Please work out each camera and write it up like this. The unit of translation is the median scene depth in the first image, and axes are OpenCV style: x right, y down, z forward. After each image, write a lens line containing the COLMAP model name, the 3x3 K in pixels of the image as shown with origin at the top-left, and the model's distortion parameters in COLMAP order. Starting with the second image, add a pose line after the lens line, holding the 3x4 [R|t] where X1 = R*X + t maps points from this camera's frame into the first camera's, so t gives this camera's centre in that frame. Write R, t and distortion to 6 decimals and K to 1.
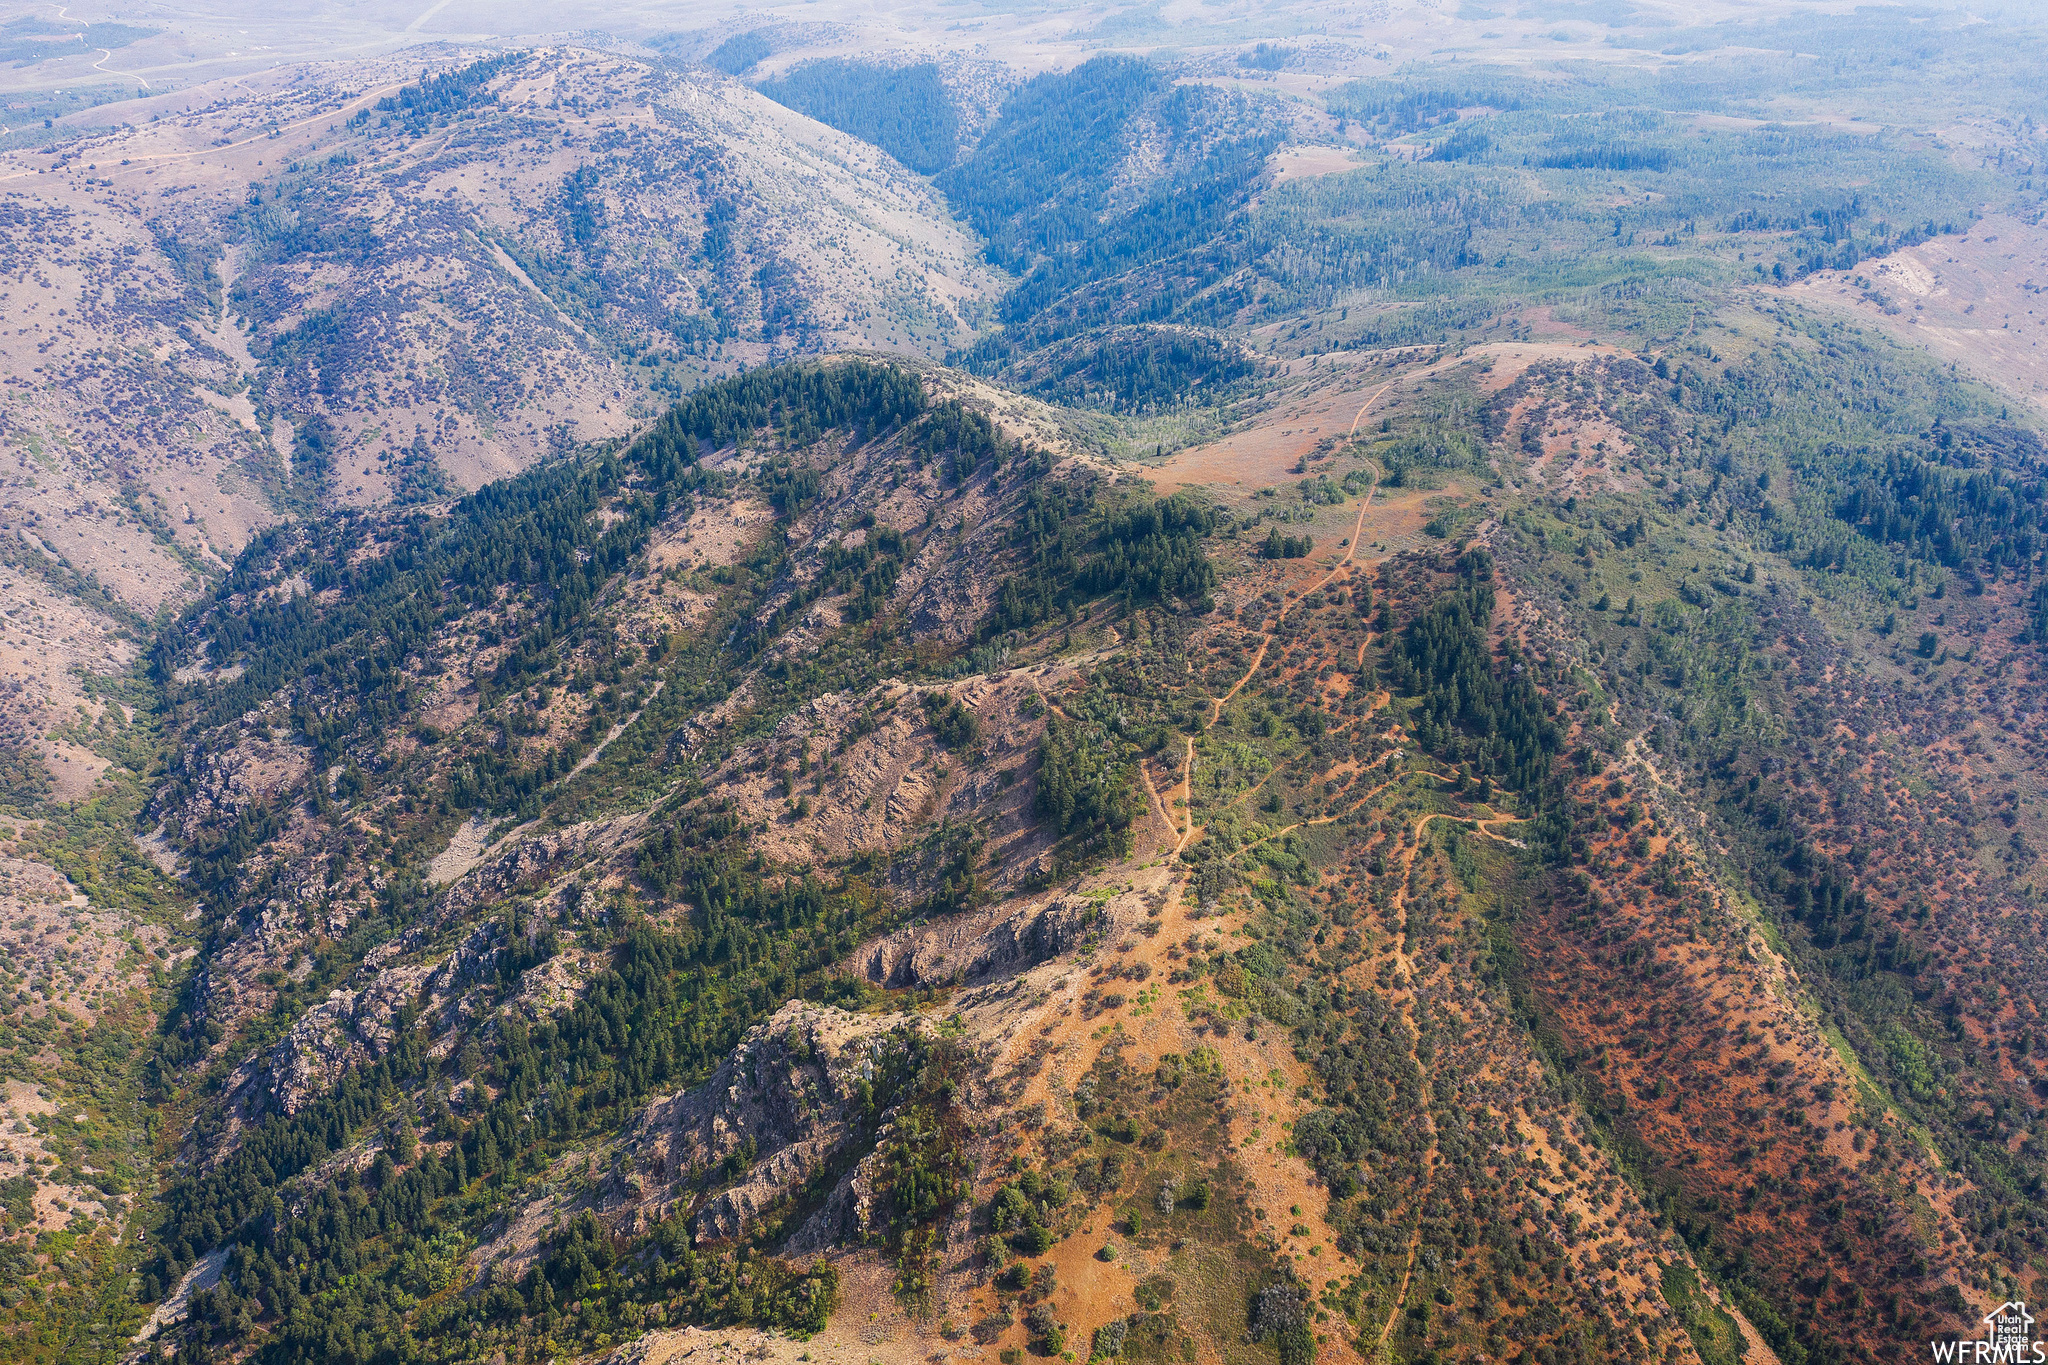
lens RADIAL K [[1605.0, 0, 1029.0], [0, 1605.0, 680.2], [0, 0, 1]] dist [-0.026285, 0.013397]
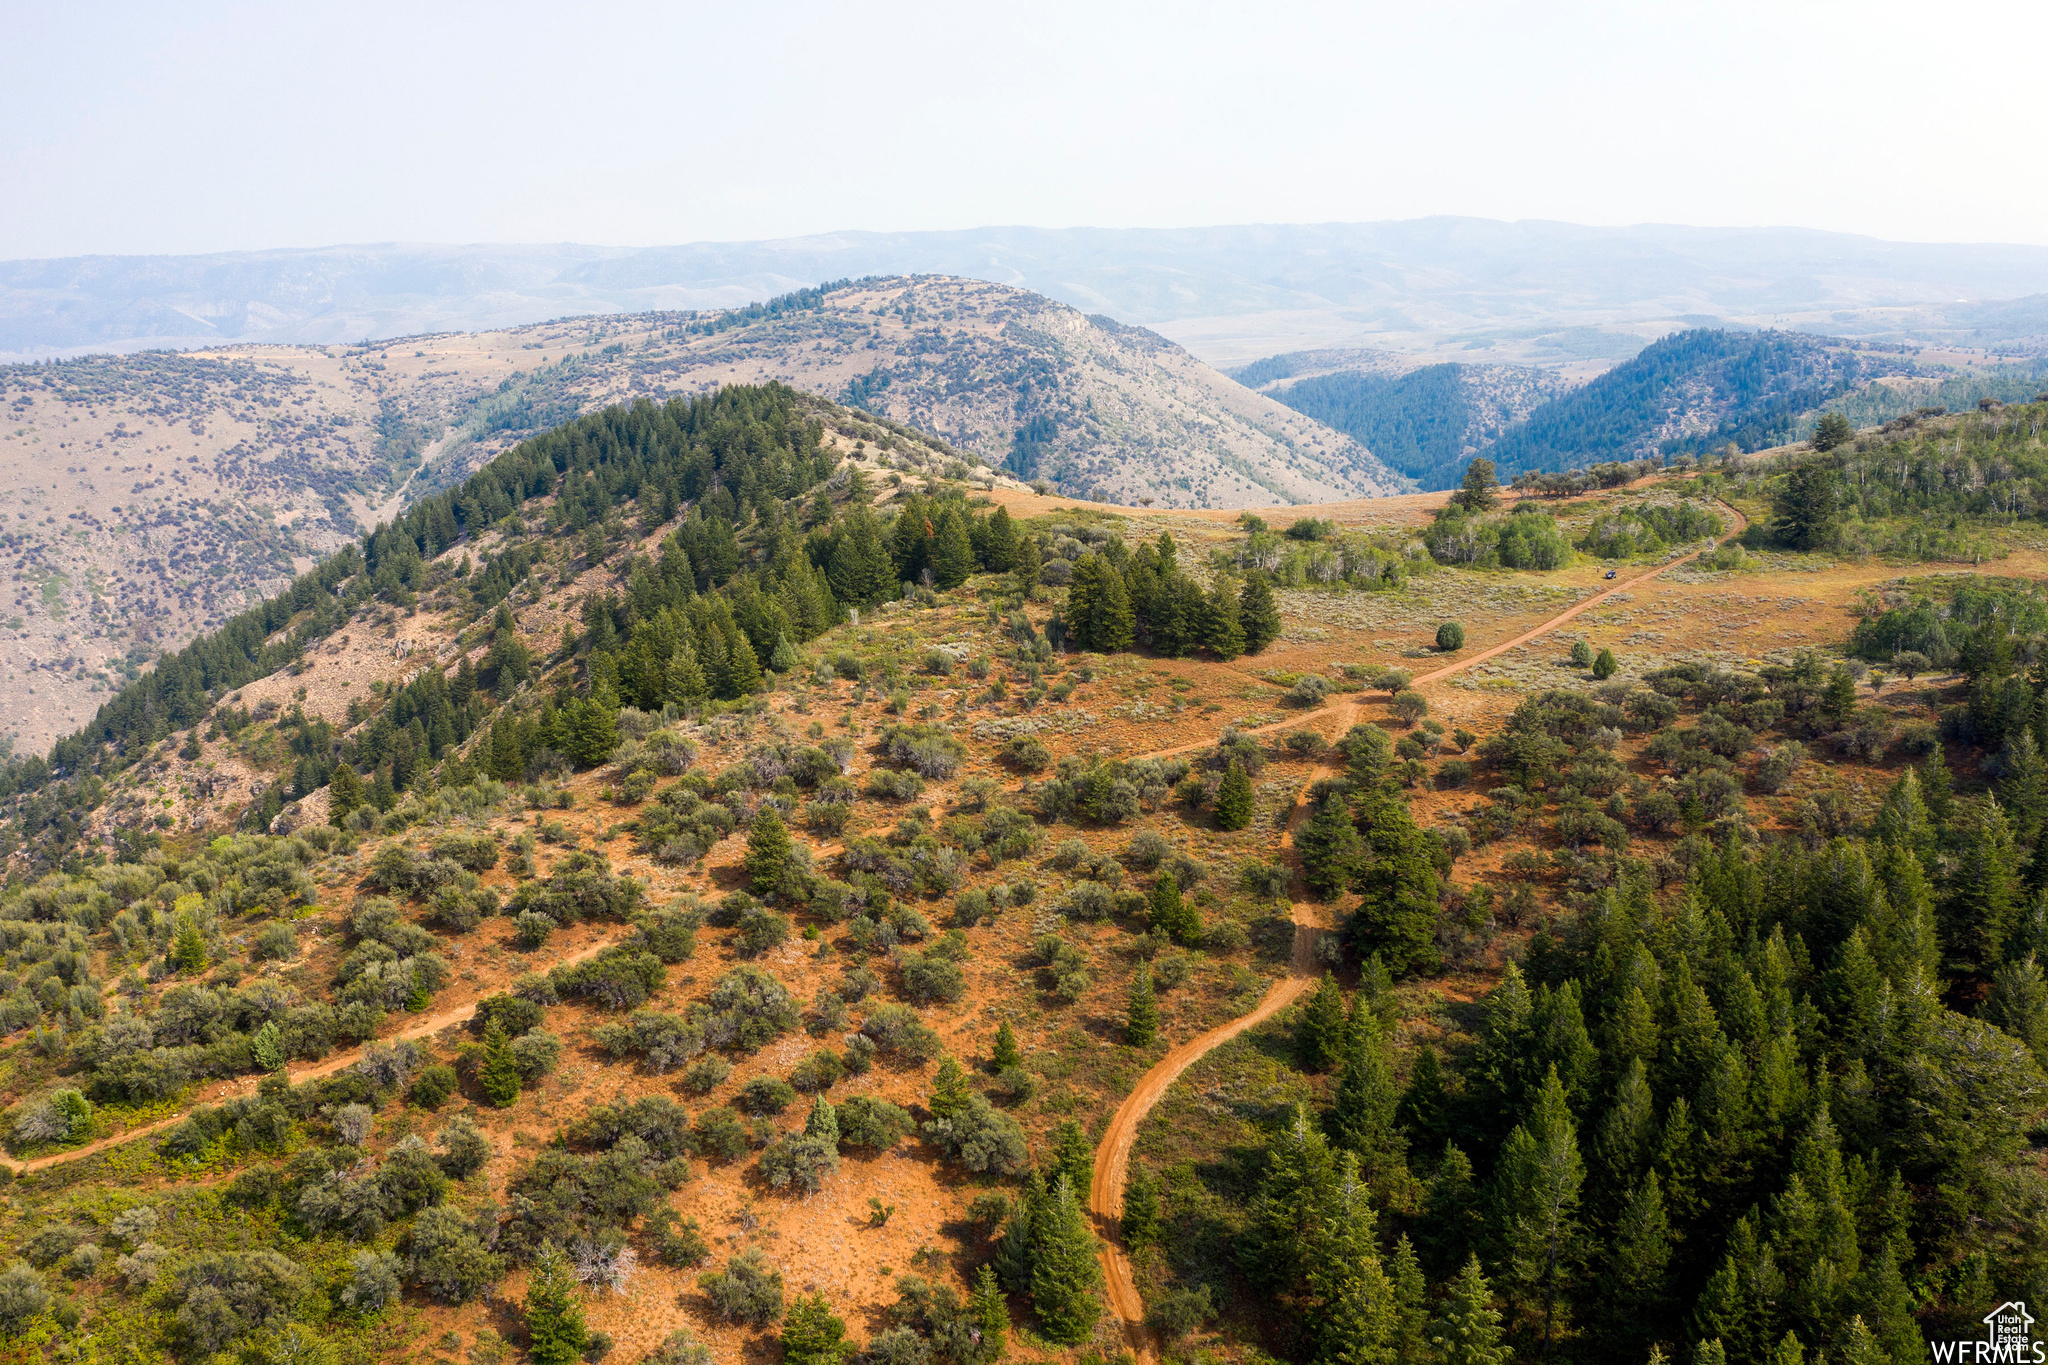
lens RADIAL K [[1605.0, 0, 1015.5], [0, 1605.0, 691.2], [0, 0, 1]] dist [-0.026285, 0.013397]
pose [[0.912872, 0.086070, -0.399069, 0.214157], [-0.187321, 0.956855, -0.222124, -0.013109], [0.362732, 0.277525, 0.889610, 0.703054]]
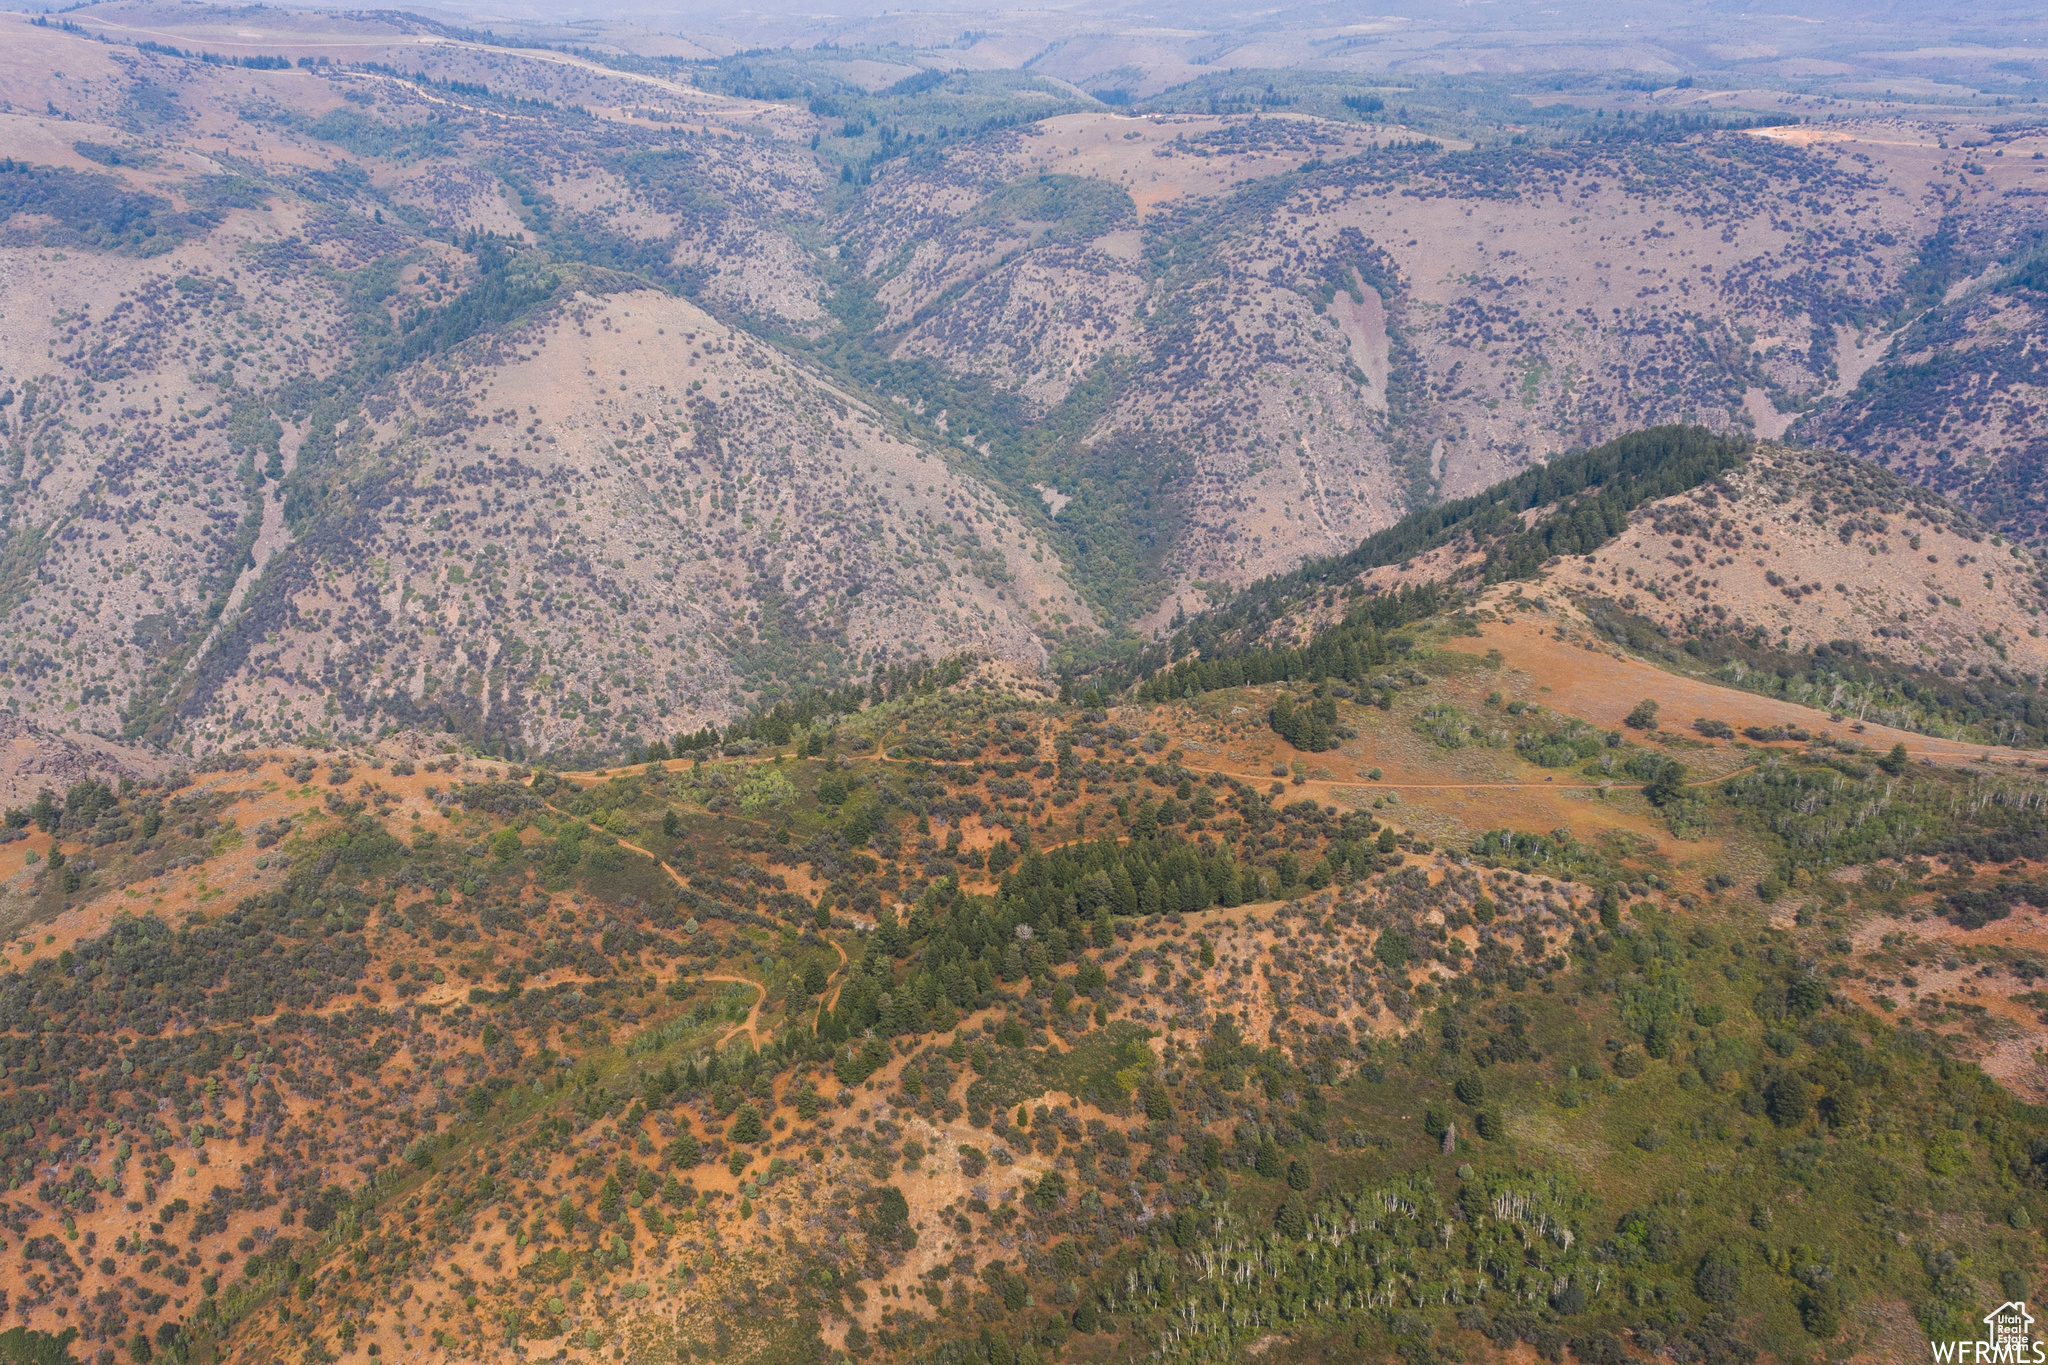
lens RADIAL K [[2170.6, 0, 972.6], [0, 2170.6, 832.4], [0, 0, 1]] dist [-0.019440, 0.000000]
pose [[0.183565, 0.420686, -0.888441, 0.785450], [-0.480374, 0.826922, 0.292304, -0.205012], [0.857639, 0.373127, 0.353881, 0.563032]]
